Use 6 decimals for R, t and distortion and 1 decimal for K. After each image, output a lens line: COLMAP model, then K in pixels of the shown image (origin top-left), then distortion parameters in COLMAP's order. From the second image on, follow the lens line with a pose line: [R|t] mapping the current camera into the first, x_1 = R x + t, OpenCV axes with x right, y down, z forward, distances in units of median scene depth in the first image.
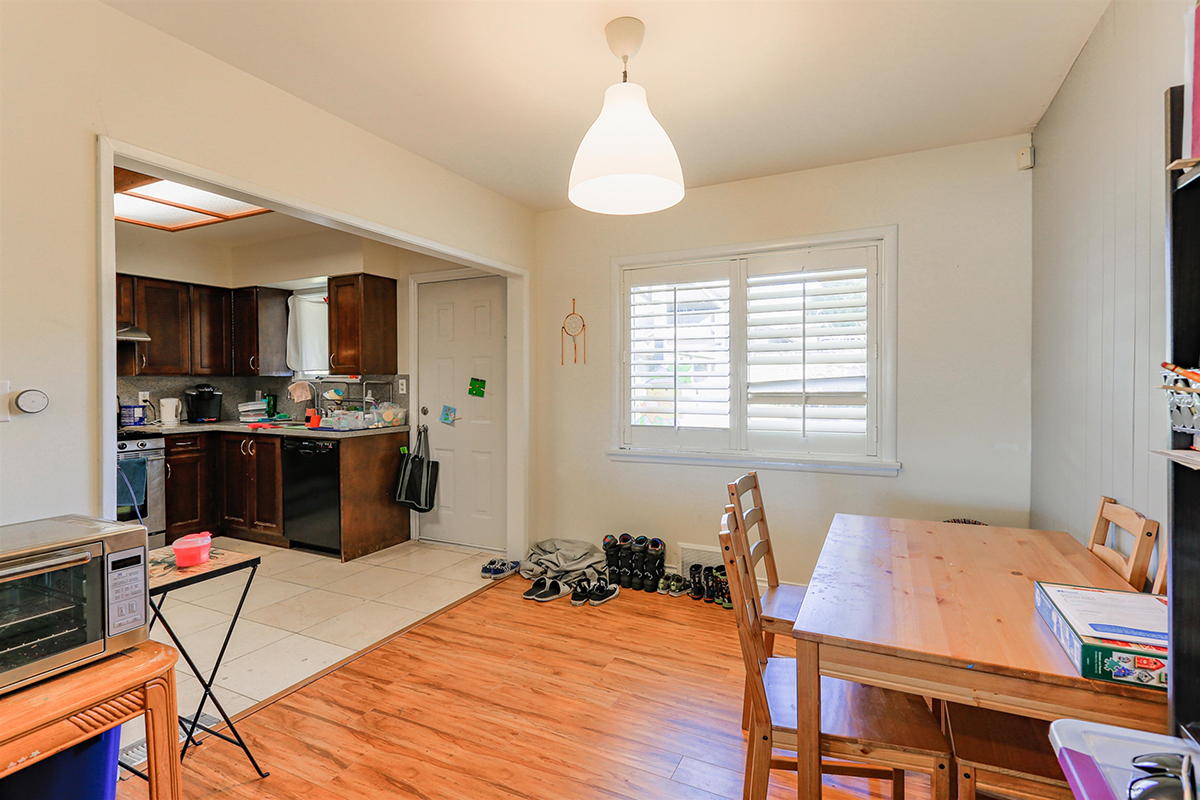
lens RADIAL K [[551.1, 0, 595.2], [0, 551.1, 389.5], [0, 0, 1]] dist [0.000489, 0.000171]
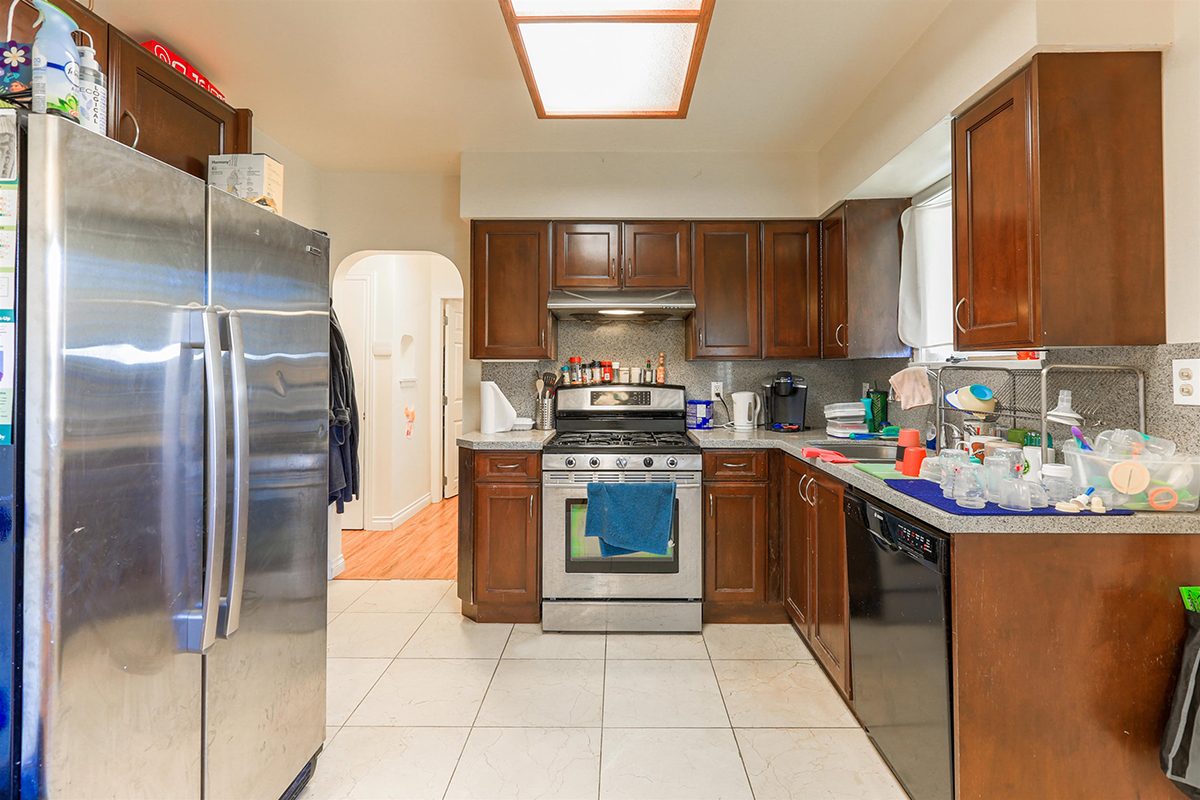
lens RADIAL K [[573.1, 0, 624.8], [0, 573.1, 361.2], [0, 0, 1]] dist [-0.000874, -0.000354]
pose [[0.458004, -0.012938, -0.888856, -0.228775], [-0.013742, 0.999672, -0.021632, -0.006298], [0.888844, 0.022122, 0.457676, 0.626708]]
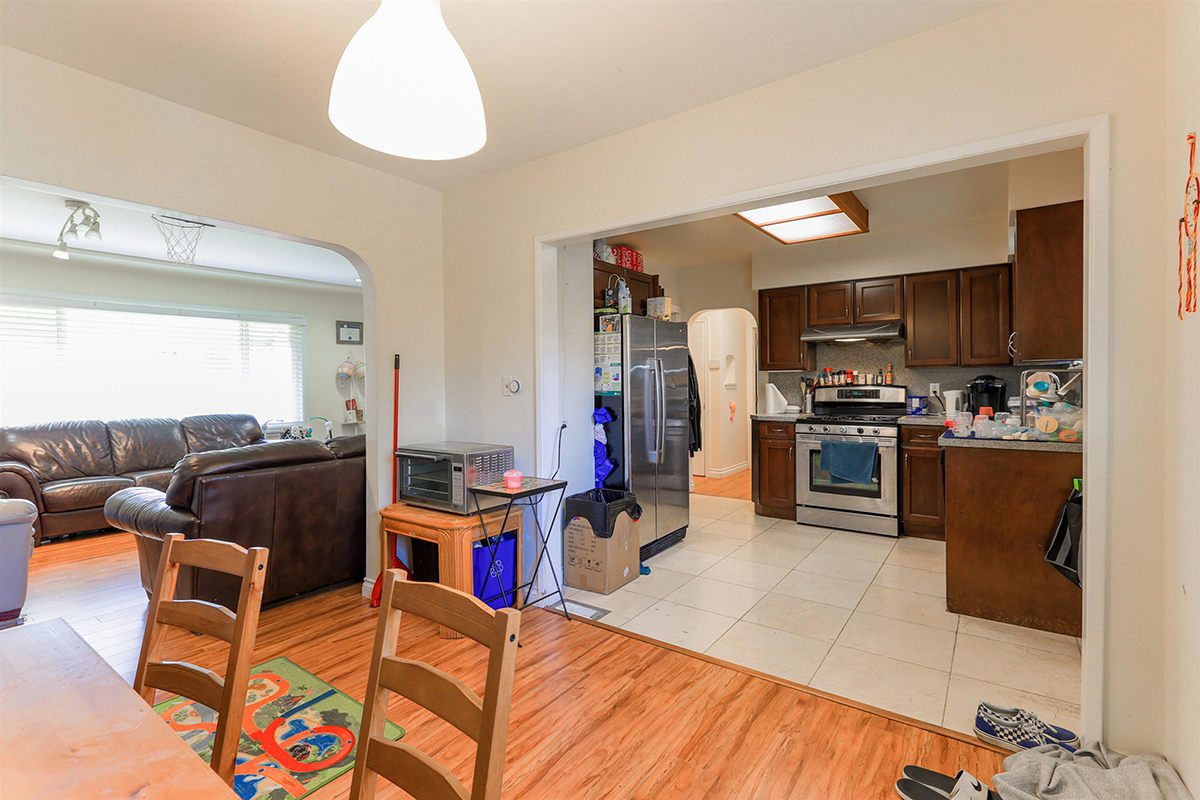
lens RADIAL K [[551.1, 0, 595.2], [0, 551.1, 389.5], [0, 0, 1]] dist [0.000489, 0.000171]
pose [[-0.151419, 0.018905, -0.988289, 0.345013], [-0.003101, 0.999803, 0.019600, -0.003033], [0.988465, 0.006033, -0.151330, 0.609957]]
